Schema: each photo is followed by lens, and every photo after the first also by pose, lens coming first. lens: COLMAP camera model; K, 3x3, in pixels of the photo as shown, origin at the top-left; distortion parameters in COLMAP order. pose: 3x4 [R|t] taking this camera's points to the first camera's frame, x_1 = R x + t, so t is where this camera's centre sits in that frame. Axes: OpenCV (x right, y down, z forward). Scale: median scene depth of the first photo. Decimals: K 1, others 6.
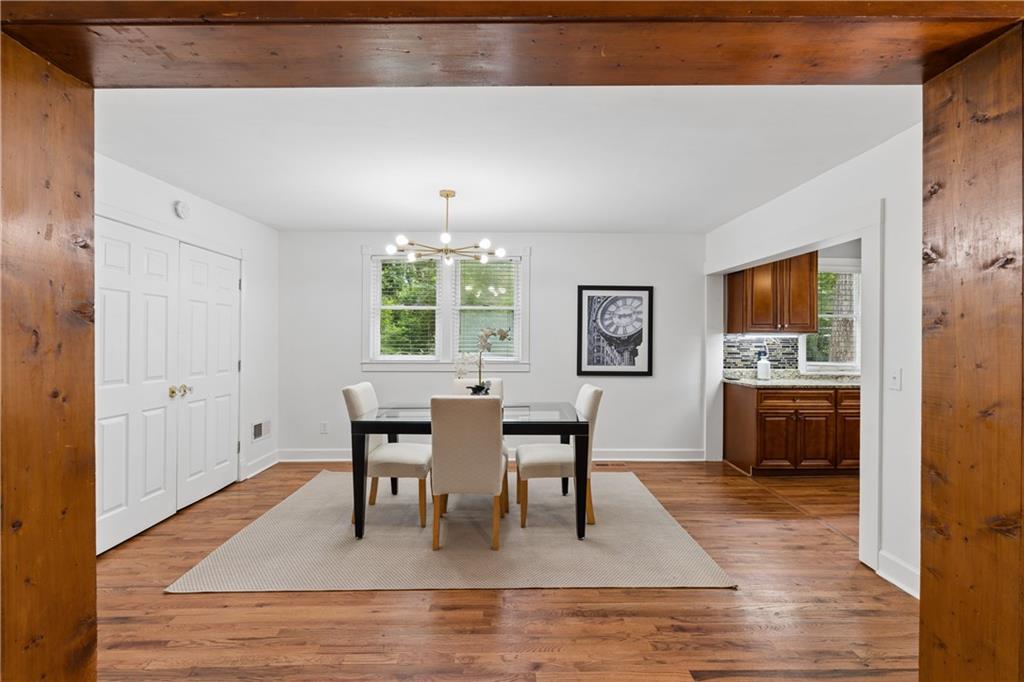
lens RADIAL K [[446.5, 0, 515.7], [0, 446.5, 338.5], [0, 0, 1]] dist [-0.009481, -0.000670]
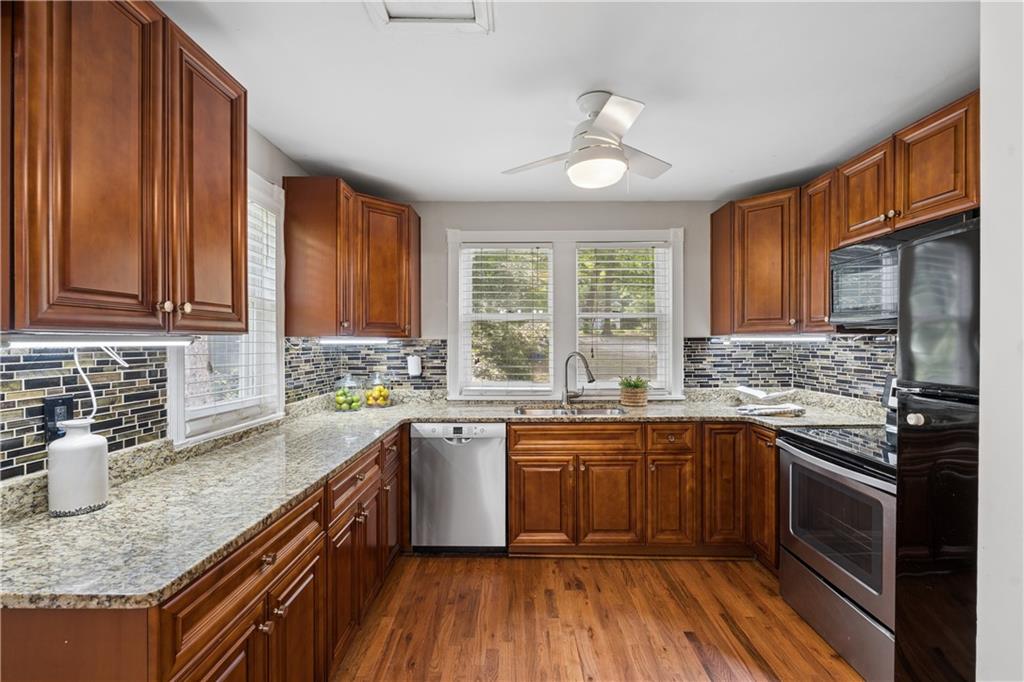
lens RADIAL K [[446.5, 0, 513.4], [0, 446.5, 341.3], [0, 0, 1]] dist [-0.009481, -0.000670]
pose [[0.027544, -0.005464, 0.999606, 0.301499], [-0.000323, 0.999985, 0.005475, -0.007570], [-0.999621, -0.000474, 0.027542, 0.727974]]
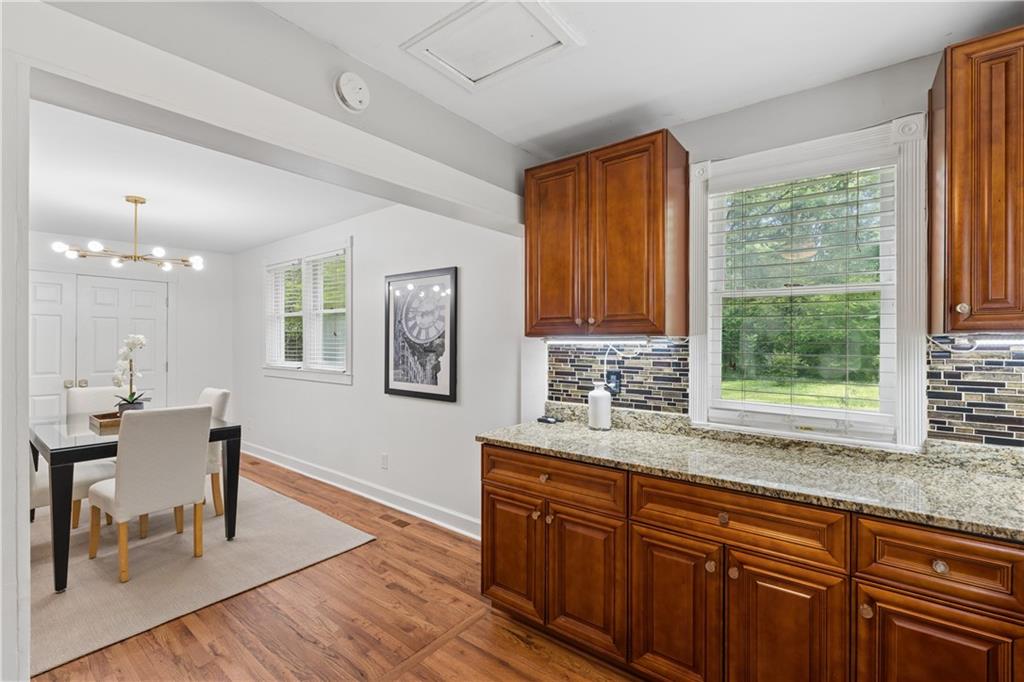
lens RADIAL K [[446.5, 0, 509.0], [0, 446.5, 343.0], [0, 0, 1]] dist [-0.009481, -0.000670]
pose [[0.776672, -0.001002, -0.629905, 0.785178], [0.001080, 0.999999, -0.000259, -0.003766], [0.629905, -0.000479, 0.776672, 0.537644]]
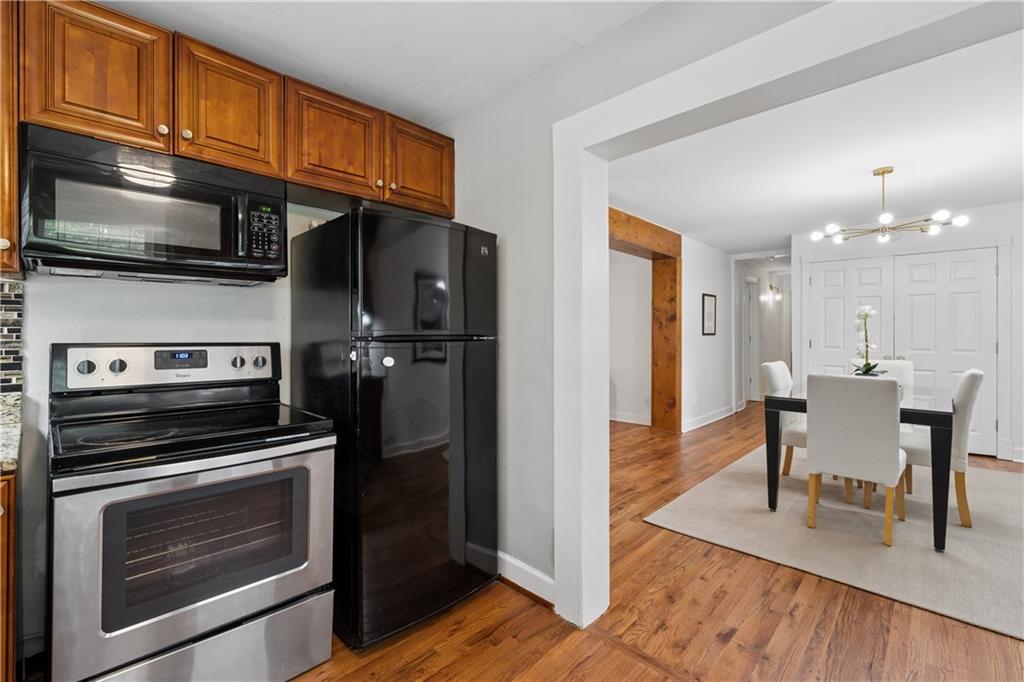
lens RADIAL K [[446.5, 0, 510.4], [0, 446.5, 336.9], [0, 0, 1]] dist [-0.009481, -0.000670]
pose [[-0.713066, 0.003087, -0.701090, 0.789906], [0.001312, 0.999994, 0.003069, 0.025449], [0.701095, 0.001269, -0.713067, 0.789731]]
